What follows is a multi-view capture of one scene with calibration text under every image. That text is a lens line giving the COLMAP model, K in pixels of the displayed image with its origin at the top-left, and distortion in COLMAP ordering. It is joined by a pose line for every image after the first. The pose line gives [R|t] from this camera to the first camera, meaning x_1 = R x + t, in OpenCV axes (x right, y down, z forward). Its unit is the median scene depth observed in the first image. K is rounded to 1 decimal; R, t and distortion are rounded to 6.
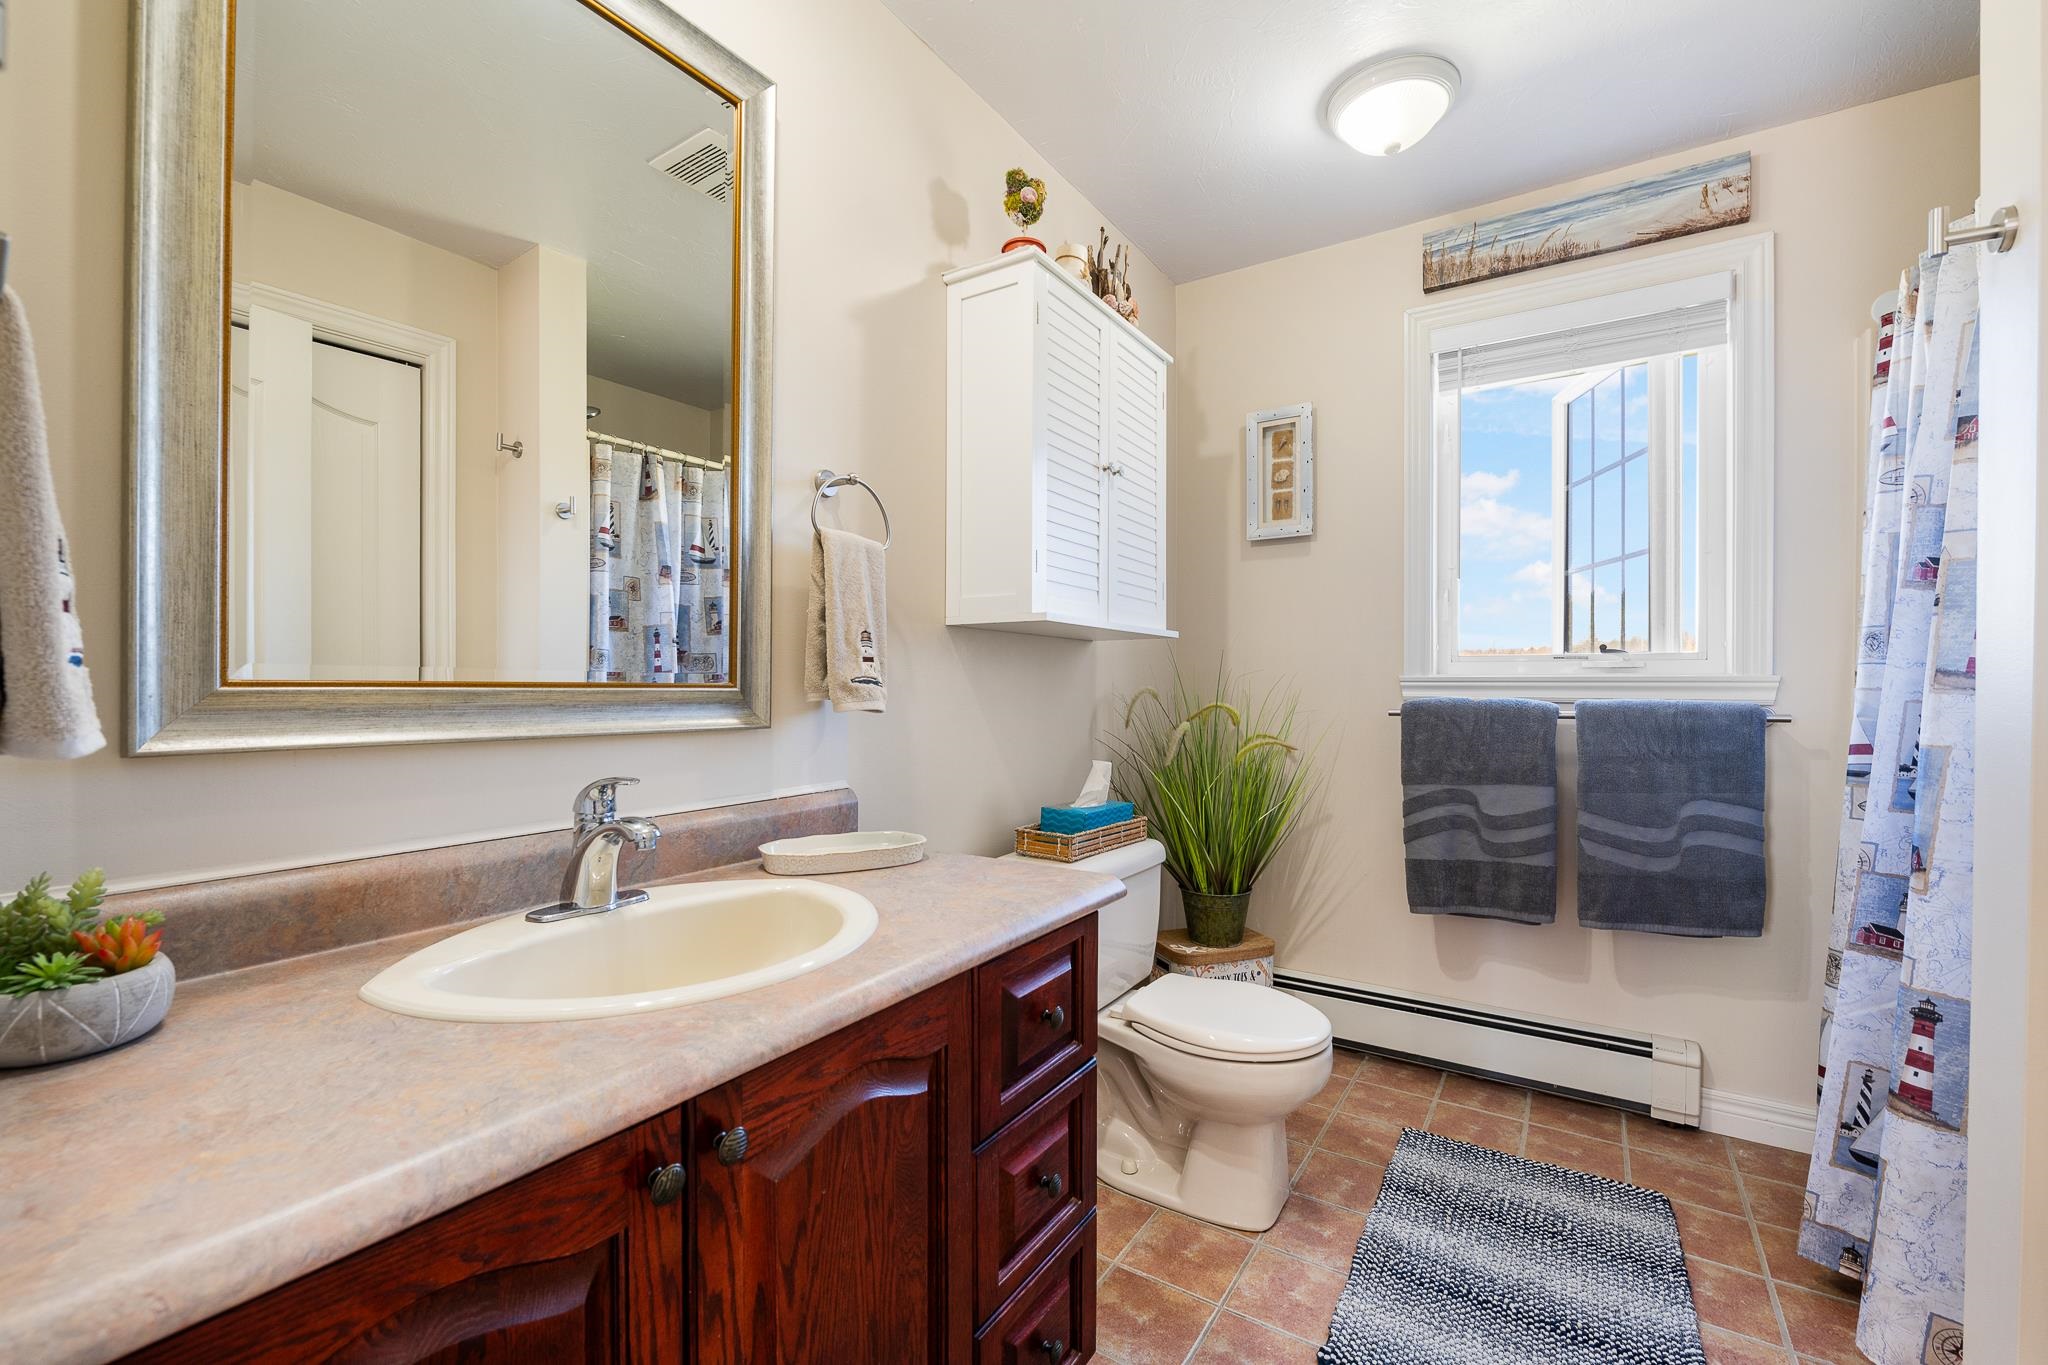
lens RADIAL K [[886.7, 0, 1024.8], [0, 886.7, 689.9], [0, 0, 1]] dist [-0.010572, -0.000185]
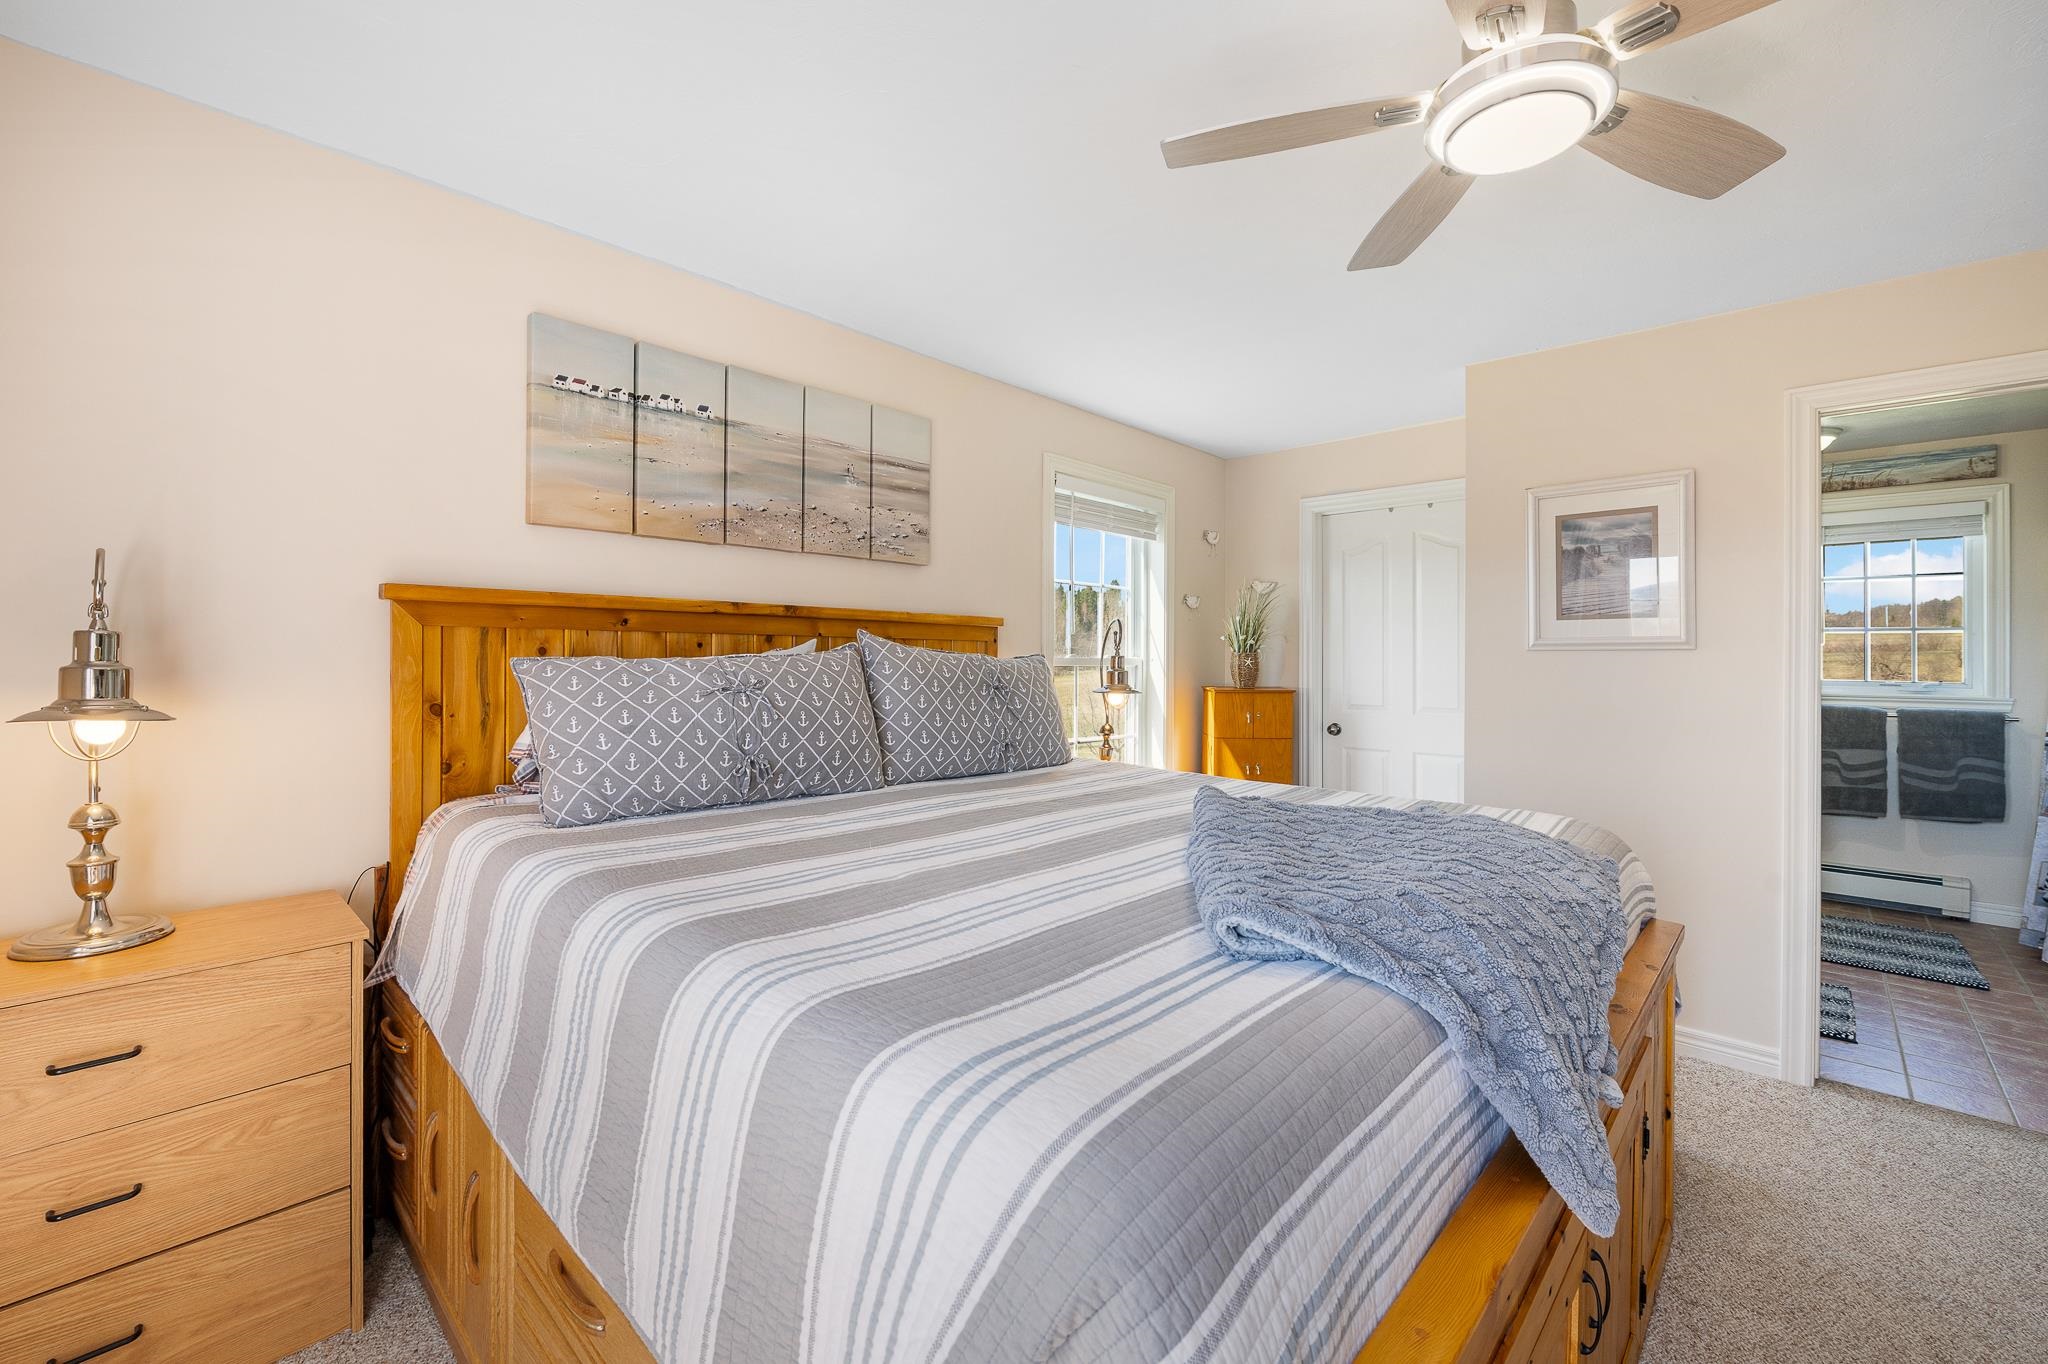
lens RADIAL K [[831.3, 0, 1050.4], [0, 831.3, 659.2], [0, 0, 1]] dist [-0.007918, -0.001381]
pose [[0.983145, -0.003245, -0.182800, -1.043890], [0.002504, 0.999988, -0.004281, -0.107166], [0.182812, 0.003751, 0.983141, -1.346133]]
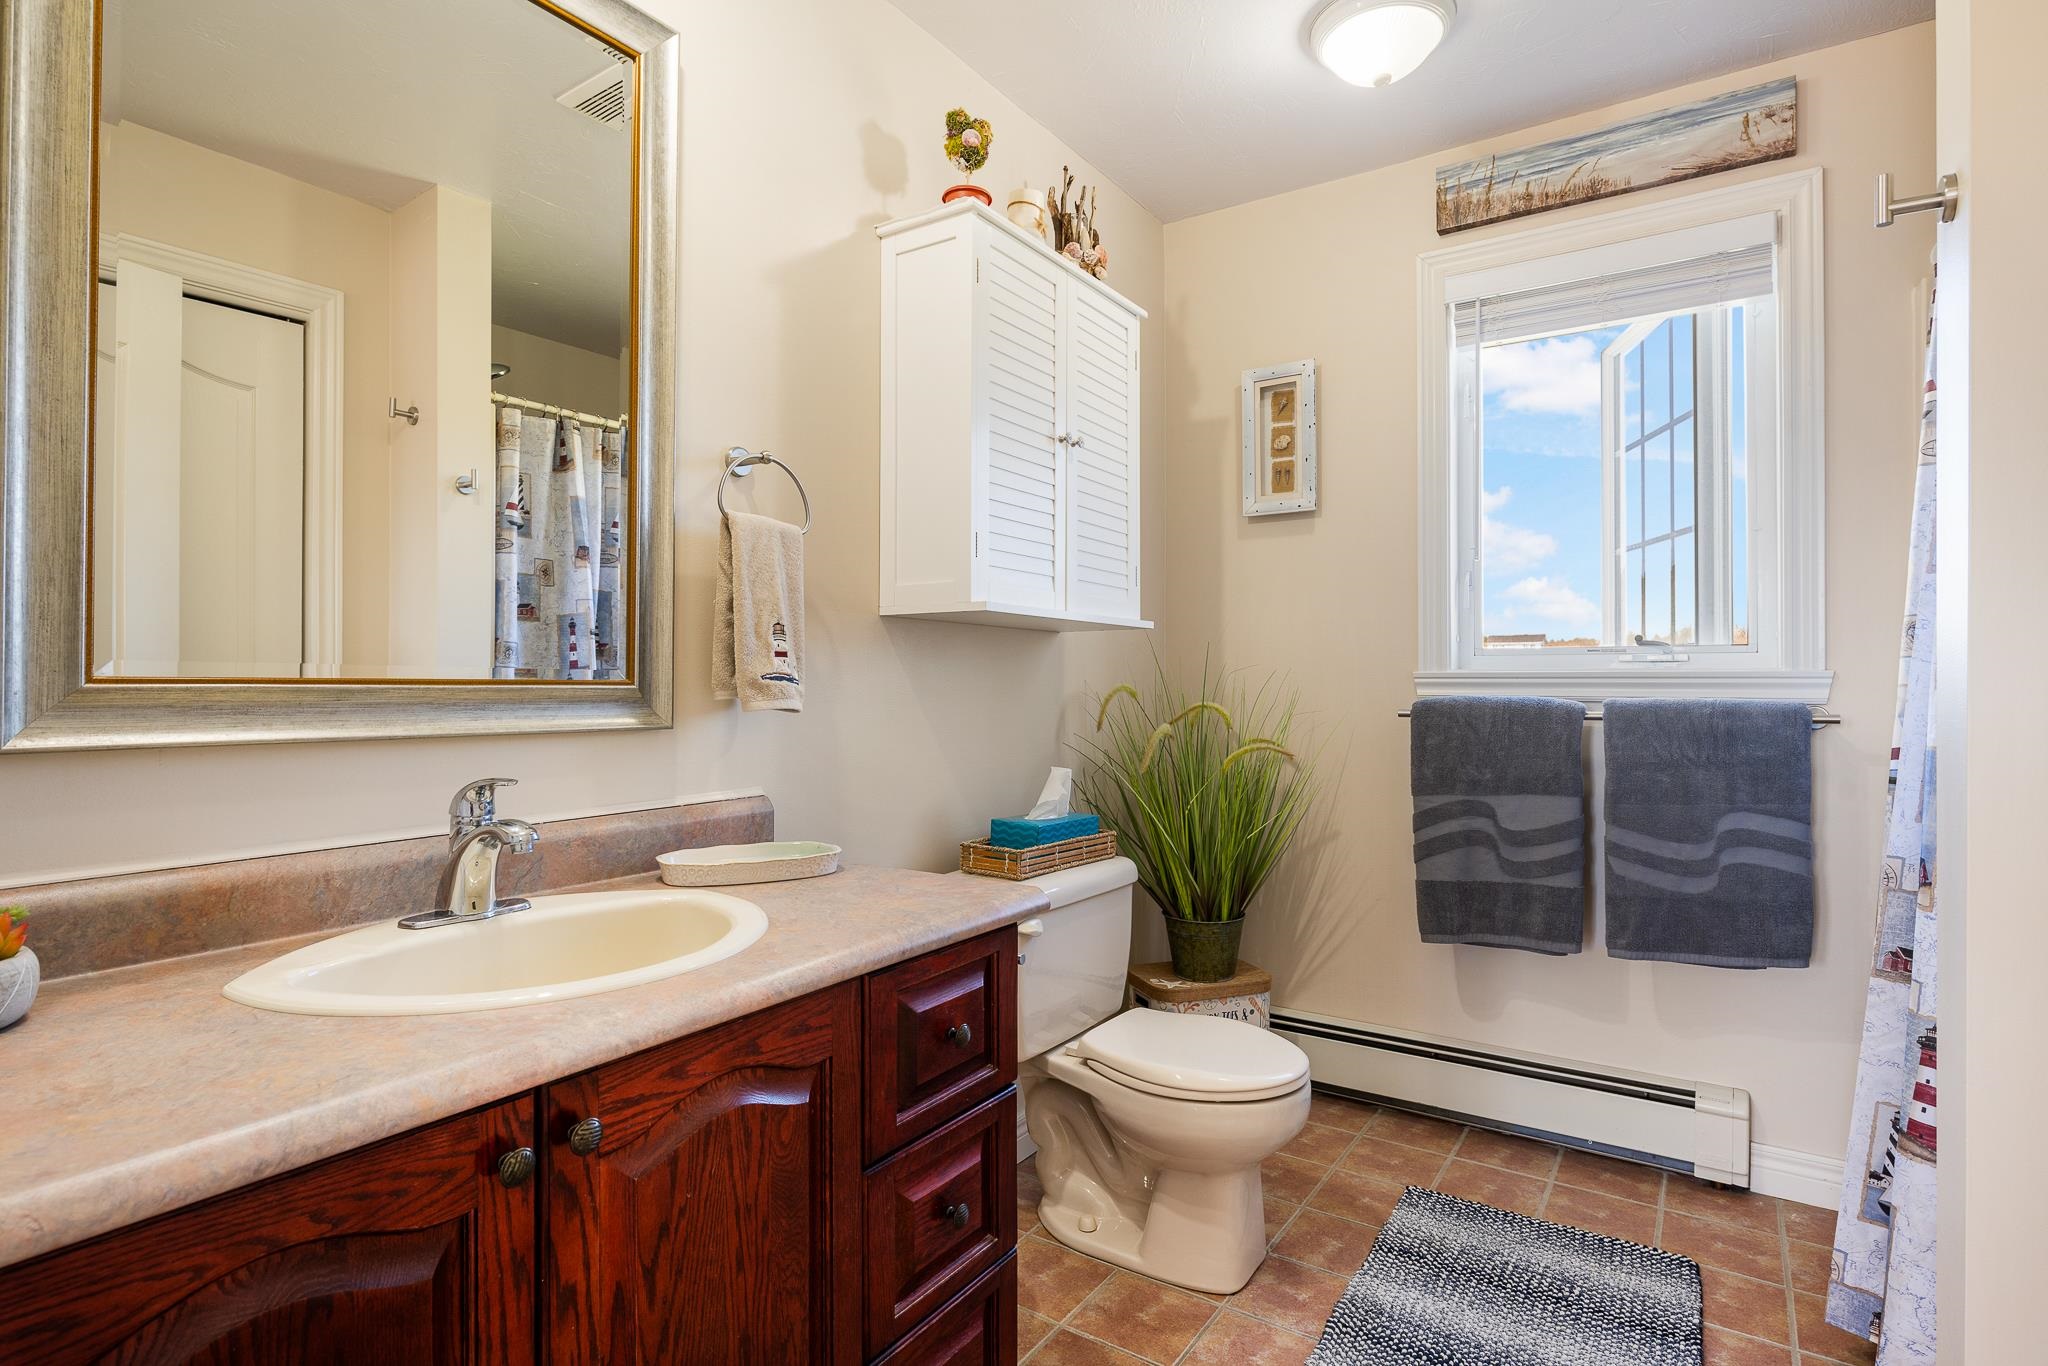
lens RADIAL K [[1065.3, 0, 1017.7], [0, 1065.3, 678.6], [0, 0, 1]] dist [-0.006867, 0.000686]
pose [[0.999915, -0.000915, -0.013001, 0.060117], [0.000794, 0.999956, -0.009314, 0.001230], [0.013009, 0.009303, 0.999872, -0.072177]]
